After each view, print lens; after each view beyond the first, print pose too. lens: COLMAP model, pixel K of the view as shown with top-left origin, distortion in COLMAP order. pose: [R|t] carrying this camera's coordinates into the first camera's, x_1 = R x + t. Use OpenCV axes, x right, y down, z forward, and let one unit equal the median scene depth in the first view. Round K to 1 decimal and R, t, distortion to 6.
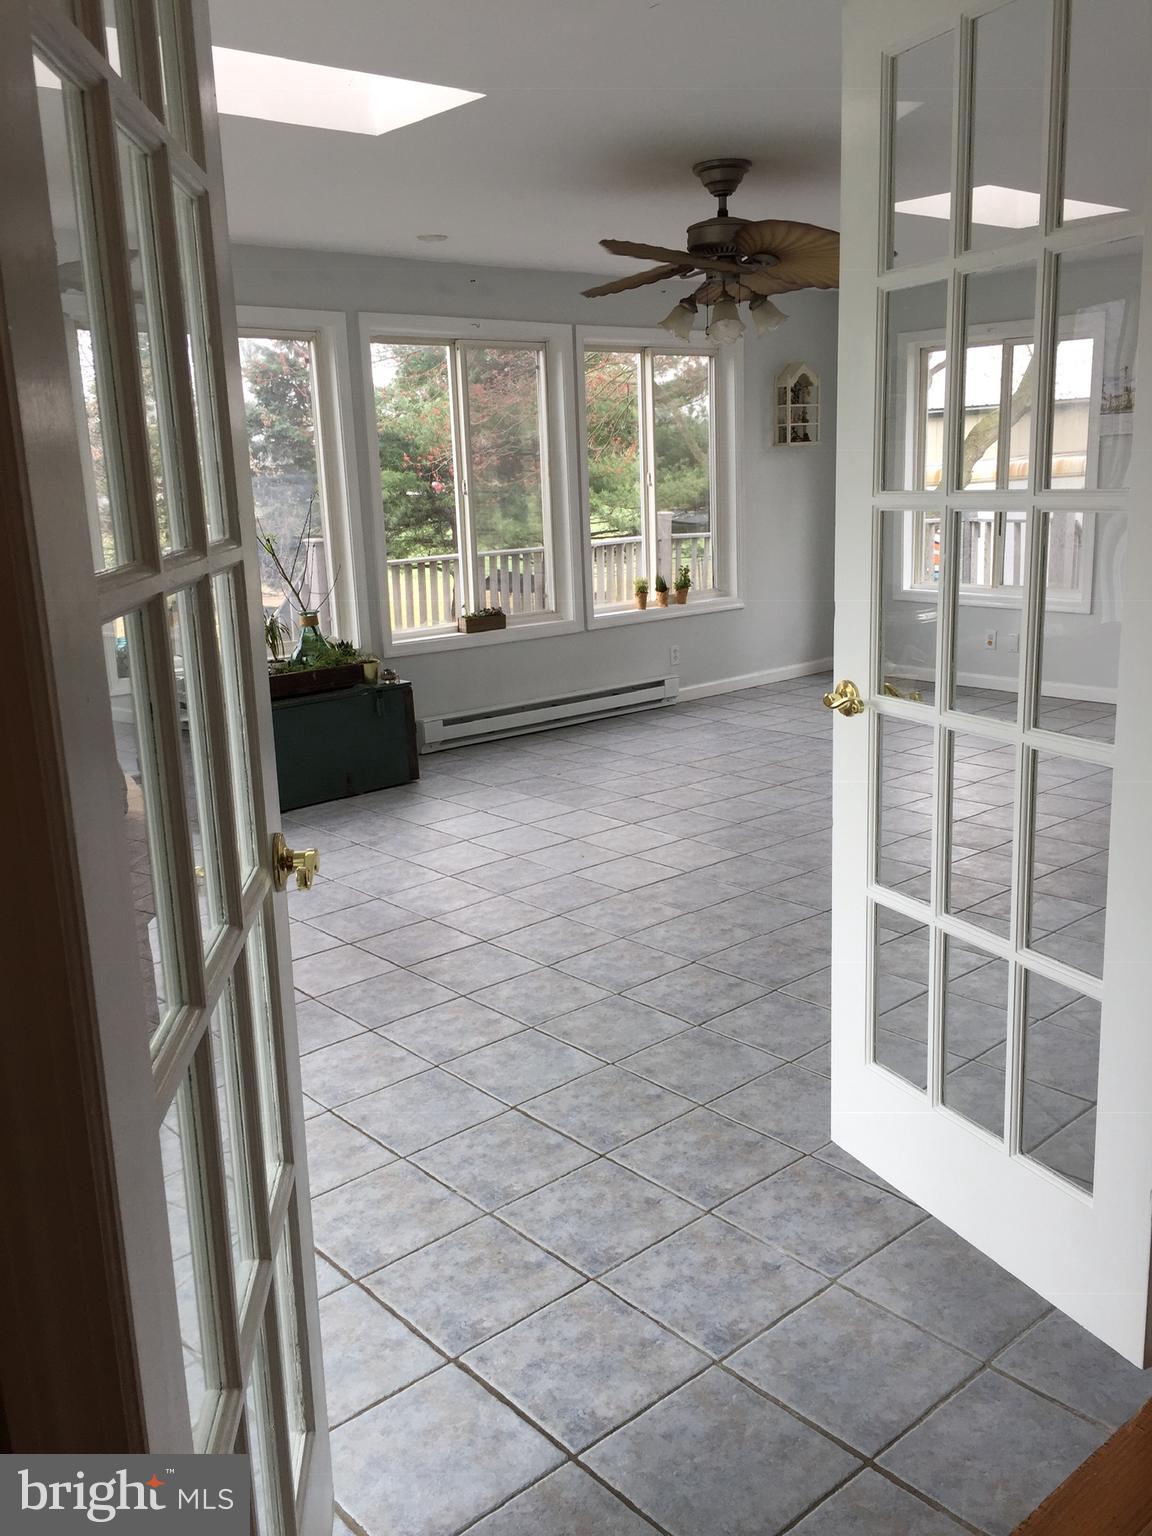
lens RADIAL K [[1294.2, 0, 576.0], [0, 1294.2, 768.0], [0, 0, 1]] dist [-0.002097, -0.000287]
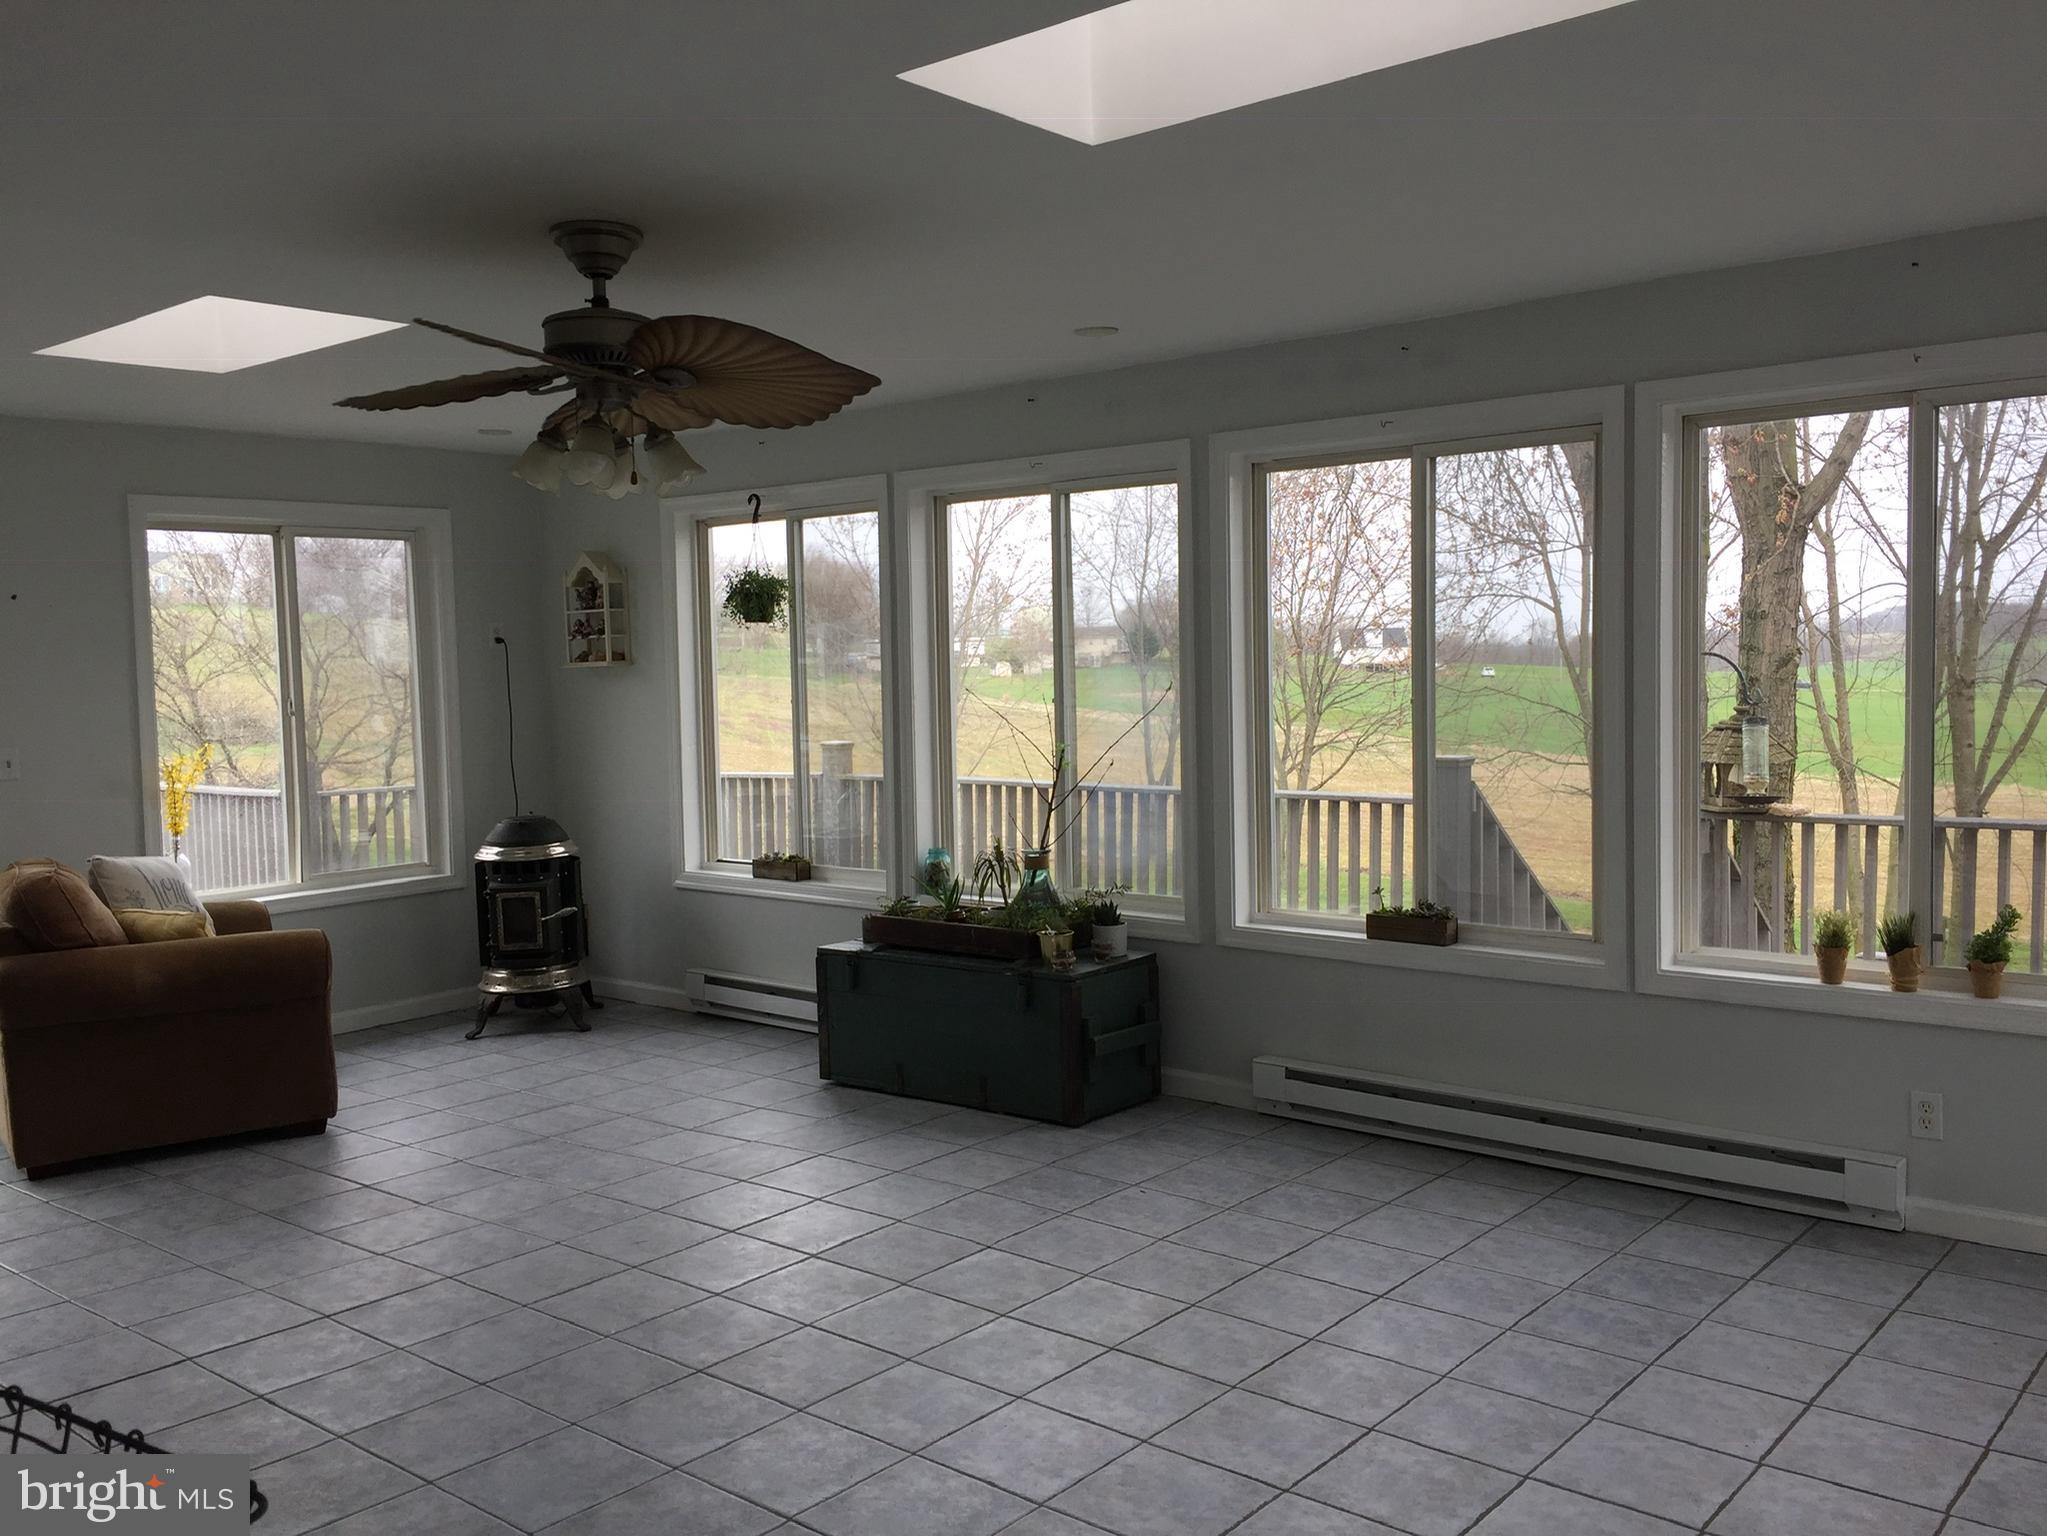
lens RADIAL K [[1783.9, 0, 1023.5], [0, 1783.9, 768.0], [0, 0, 1]] dist [0.076723, 0.000204]
pose [[0.146804, 0.101072, -0.983988, 0.686068], [-0.202190, 0.976829, 0.070171, -0.206817], [0.968281, 0.188651, 0.163838, 0.713632]]
